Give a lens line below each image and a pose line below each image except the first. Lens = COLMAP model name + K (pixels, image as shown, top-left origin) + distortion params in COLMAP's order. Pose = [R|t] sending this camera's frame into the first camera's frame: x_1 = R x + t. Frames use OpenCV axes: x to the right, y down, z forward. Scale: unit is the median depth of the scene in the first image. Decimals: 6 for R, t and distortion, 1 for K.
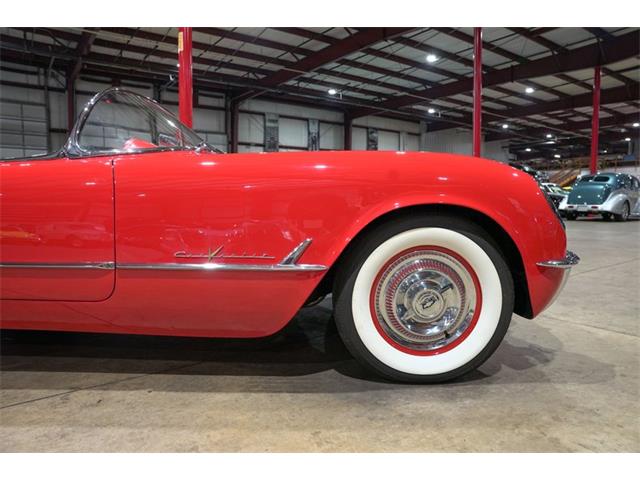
lens RADIAL K [[438.4, 0, 321.7], [0, 438.4, 240.1], [0, 0, 1]] dist [-0.142942, 0.112541]
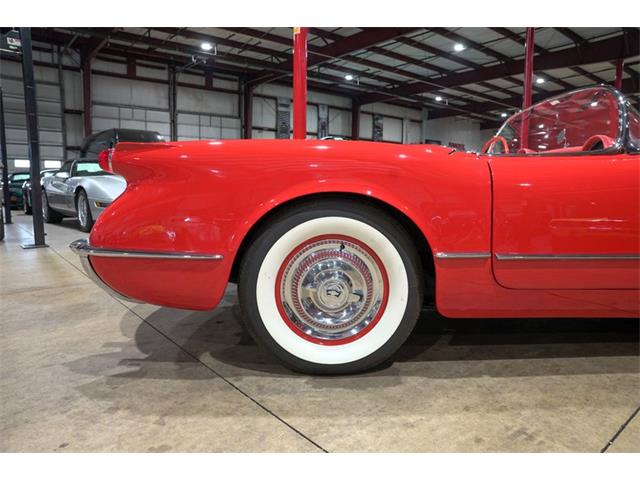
lens RADIAL K [[438.4, 0, 321.7], [0, 438.4, 240.1], [0, 0, 1]] dist [-0.142942, 0.112541]
pose [[0.998025, -0.000209, 0.062812, -0.121025], [-0.001865, 0.999455, 0.032965, -0.001078], [-0.062785, -0.033017, 0.997481, 0.000194]]
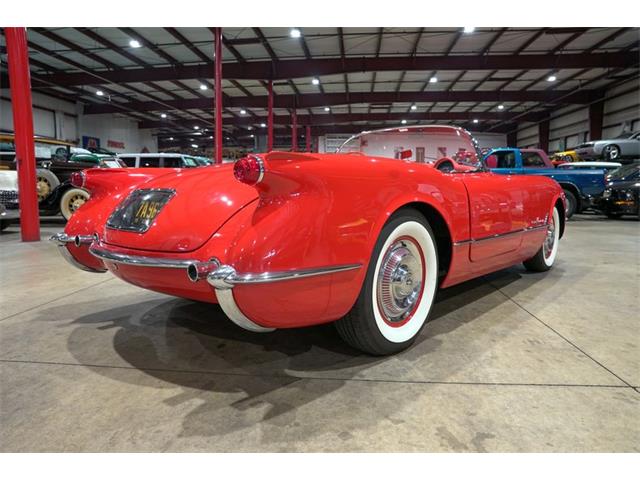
lens RADIAL K [[438.4, 0, 321.7], [0, 438.4, 240.1], [0, 0, 1]] dist [-0.142942, 0.112541]
pose [[0.664208, -0.087470, 0.742413, -0.200417], [0.063325, 0.996145, 0.060710, -0.005717], [-0.744861, 0.006690, 0.667186, 0.028139]]
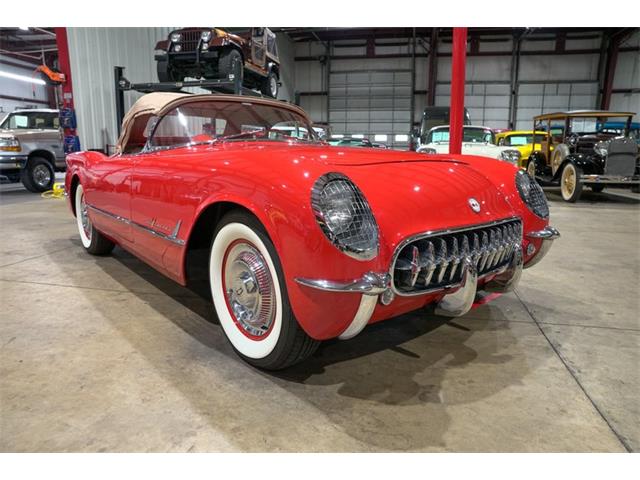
lens RADIAL K [[438.4, 0, 321.7], [0, 438.4, 240.1], [0, 0, 1]] dist [-0.142942, 0.112541]
pose [[0.660818, 0.151906, -0.735013, 0.094398], [-0.073049, 0.987672, 0.138448, -0.012007], [0.746983, -0.037797, 0.663768, 0.034270]]
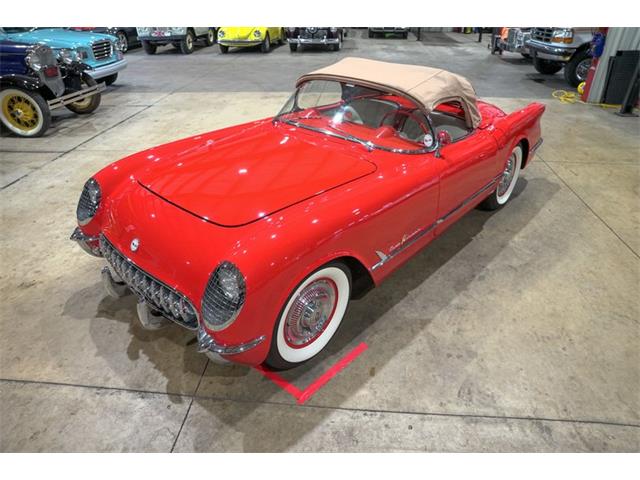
lens RADIAL K [[438.4, 0, 321.7], [0, 438.4, 240.1], [0, 0, 1]] dist [-0.142942, 0.112541]
pose [[-0.669644, 0.377808, -0.639405, 0.085929], [-0.065043, 0.827798, 0.557244, -0.077998], [0.739829, 0.414743, -0.529756, 0.220777]]
